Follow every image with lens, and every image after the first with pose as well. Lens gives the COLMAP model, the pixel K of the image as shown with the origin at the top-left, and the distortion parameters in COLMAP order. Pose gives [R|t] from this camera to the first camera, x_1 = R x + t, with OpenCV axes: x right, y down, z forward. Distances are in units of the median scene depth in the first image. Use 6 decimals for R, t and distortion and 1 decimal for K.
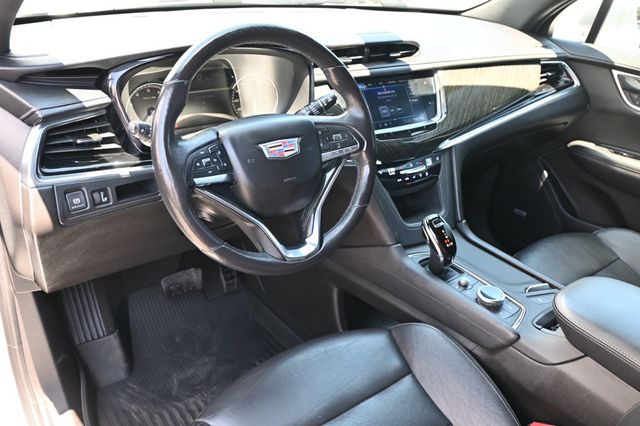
lens RADIAL K [[525.5, 0, 320.0], [0, 525.5, 213.0], [0, 0, 1]] dist [-0.001036, 0.001286]
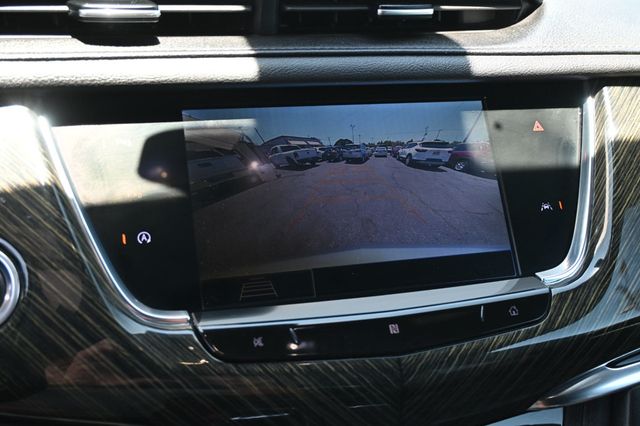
lens RADIAL K [[743.5, 0, 319.8], [0, 743.5, 223.2], [0, 0, 1]] dist [-0.006713, 0.011253]
pose [[0.943844, 0.119761, -0.307922, 0.238779], [-0.143108, 0.988216, -0.054305, -0.181561], [0.297790, 0.095322, 0.949860, 0.683373]]
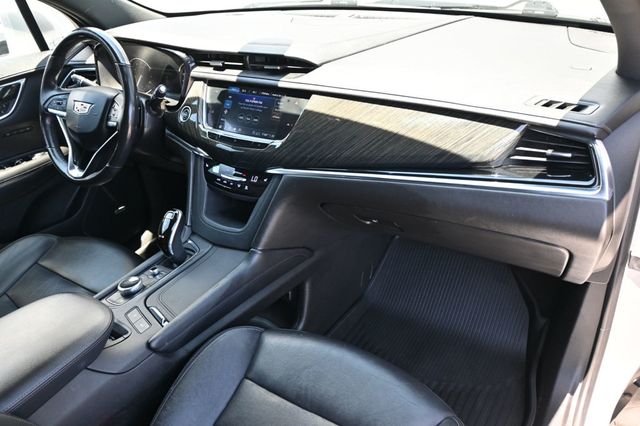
lens RADIAL K [[494.9, 0, 320.0], [0, 494.9, 213.0], [0, 0, 1]] dist [-0.007410, -0.001711]
pose [[0.335101, 0.398340, -0.853834, 1.142836], [-0.339065, 0.896500, 0.285173, -0.369890], [0.879058, 0.193944, 0.435481, 0.757812]]
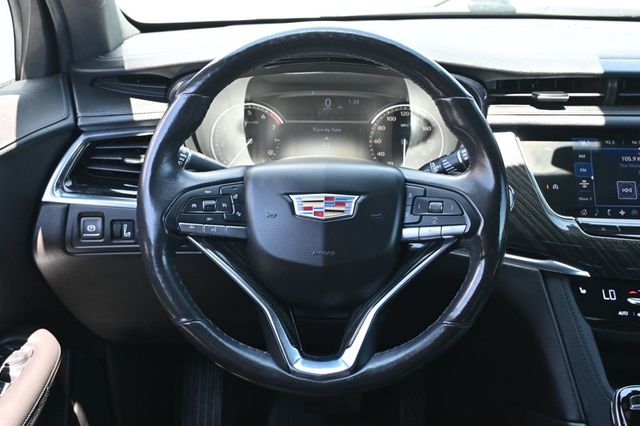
lens RADIAL K [[790.9, 0, 320.0], [0, 790.9, 213.0], [0, 0, 1]] dist [0.012576, 0.016754]
pose [[0.798963, 0.155464, -0.580938, 0.368424], [-0.238659, 0.968648, -0.069010, -0.031125], [0.551996, 0.193783, 0.811017, 0.127061]]
